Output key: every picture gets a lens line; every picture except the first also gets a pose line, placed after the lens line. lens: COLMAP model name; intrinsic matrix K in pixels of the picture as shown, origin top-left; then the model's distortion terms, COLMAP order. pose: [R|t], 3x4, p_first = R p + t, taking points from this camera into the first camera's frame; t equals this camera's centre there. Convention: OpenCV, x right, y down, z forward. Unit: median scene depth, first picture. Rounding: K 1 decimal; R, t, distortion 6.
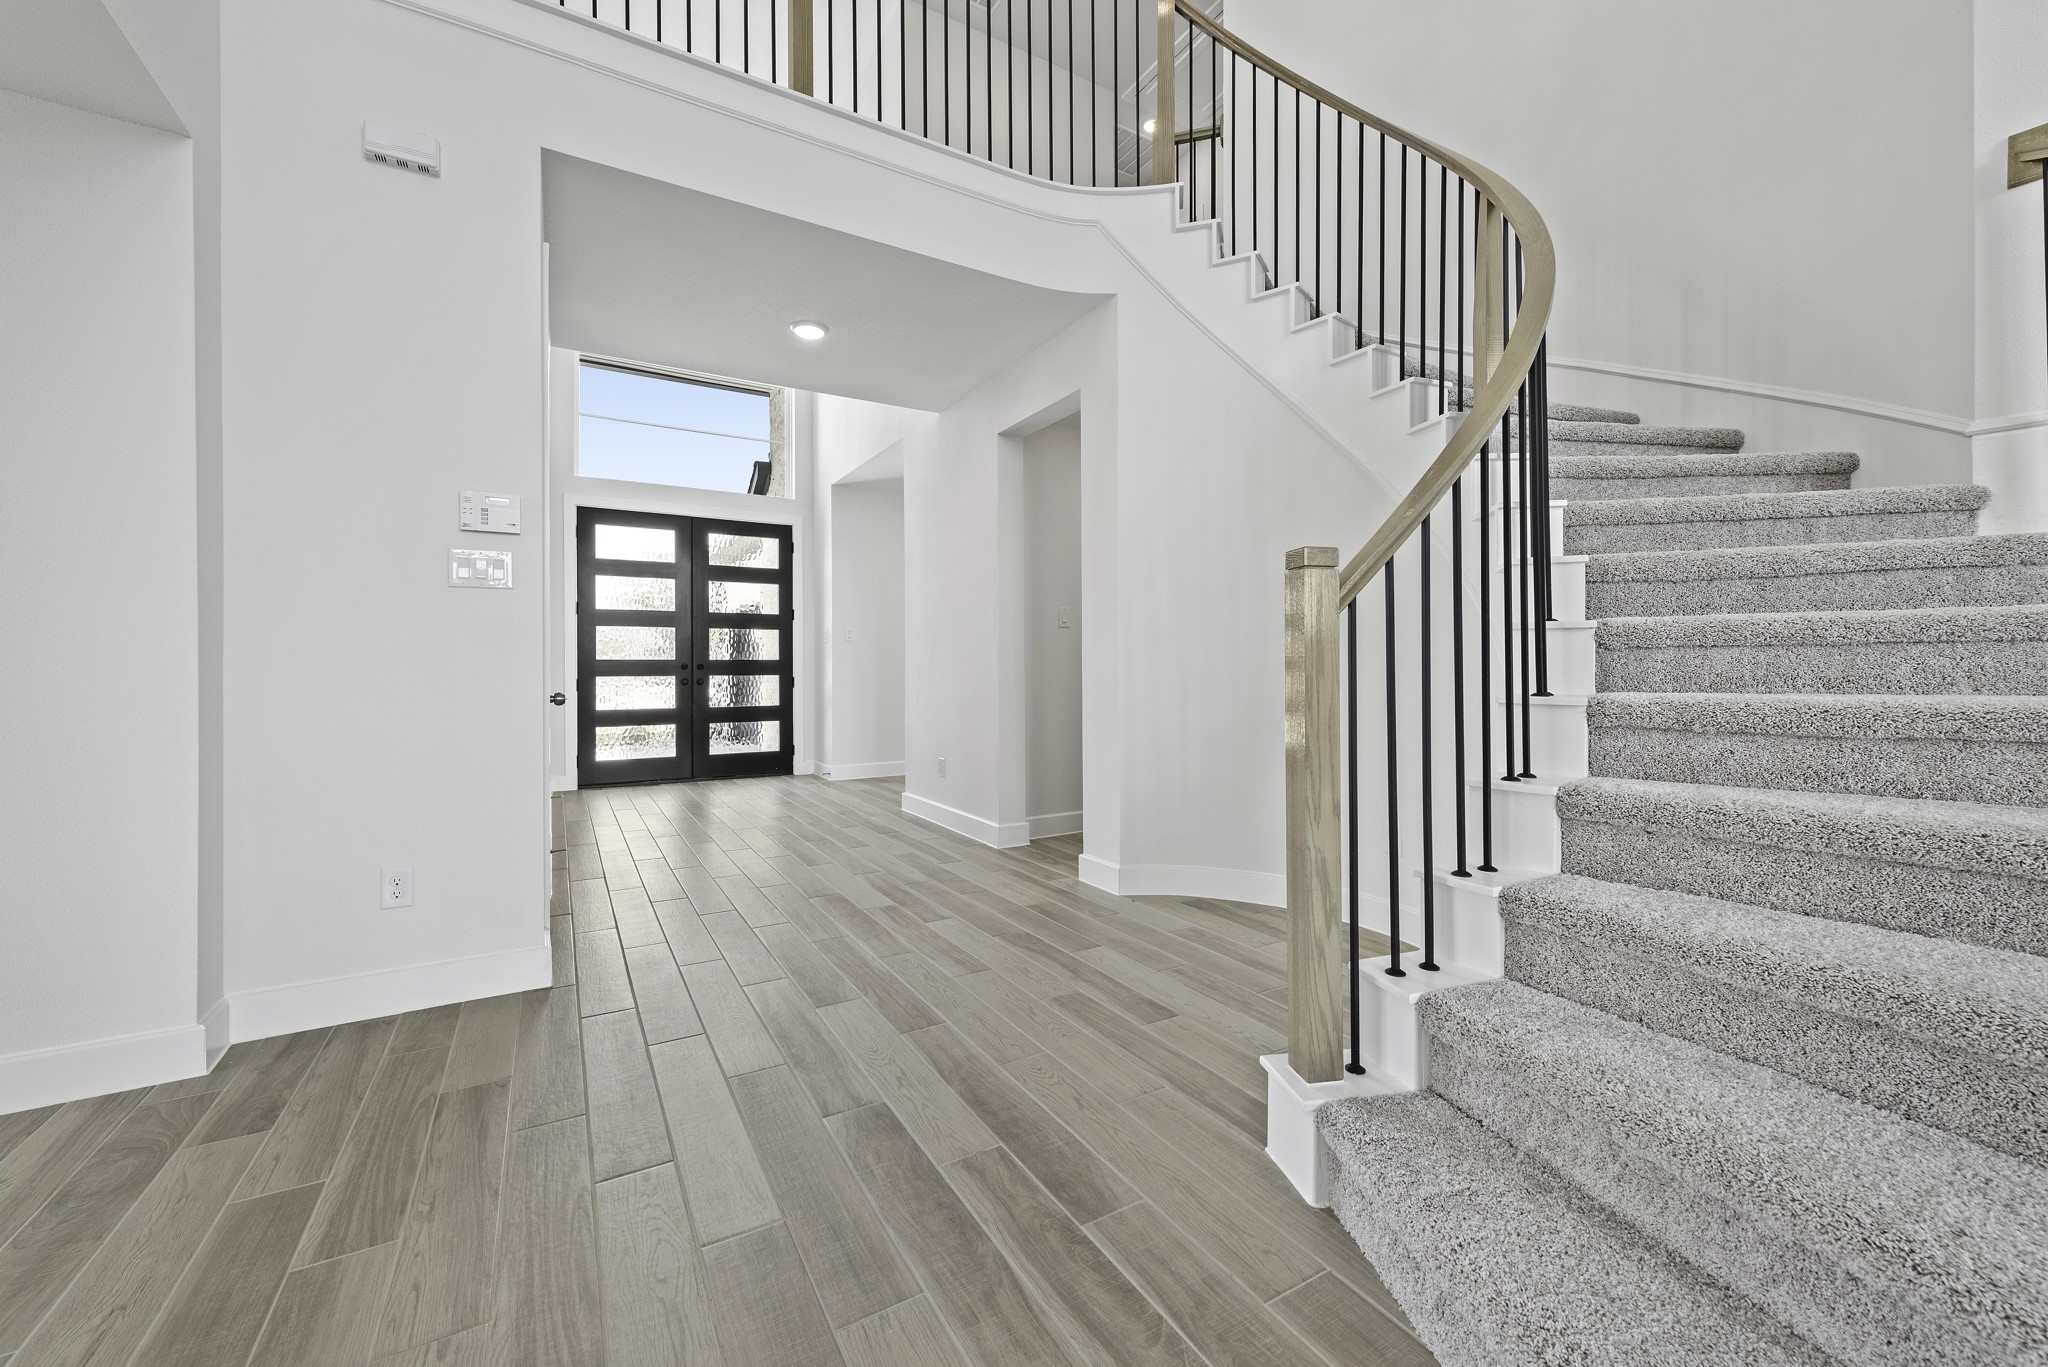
lens RADIAL K [[804.7, 0, 1021.9], [0, 804.7, 670.7], [0, 0, 1]] dist [0.010181, -0.003242]
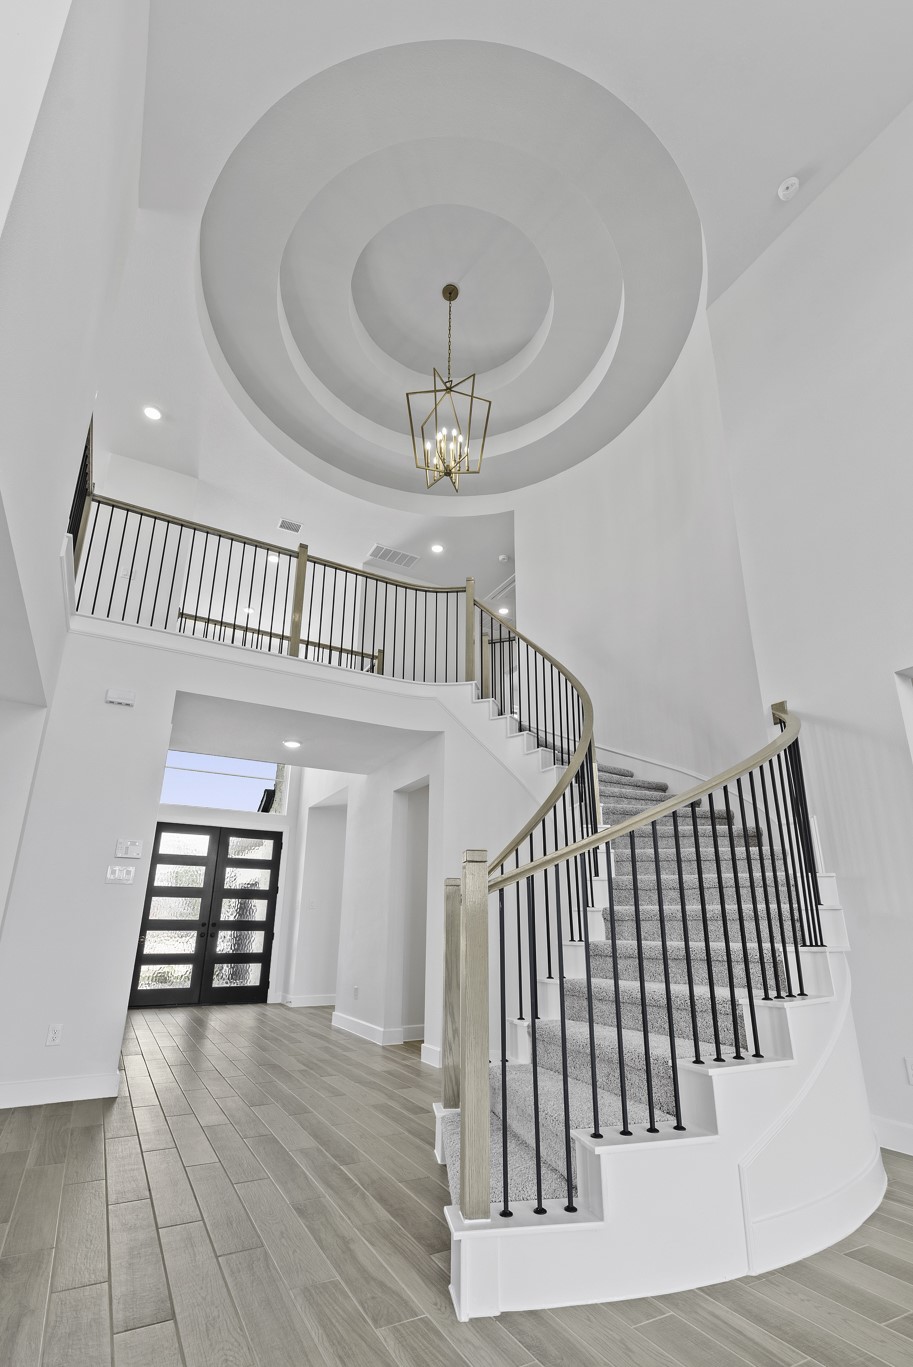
lens RADIAL K [[615.6, 0, 445.8], [0, 615.6, 737.2], [0, 0, 1]] dist [0.012882, -0.000351]
pose [[0.999327, 0.003197, -0.036530, 0.118554], [-0.014072, 0.953358, -0.301515, 0.003951], [0.033862, 0.301826, 0.952761, -0.300566]]
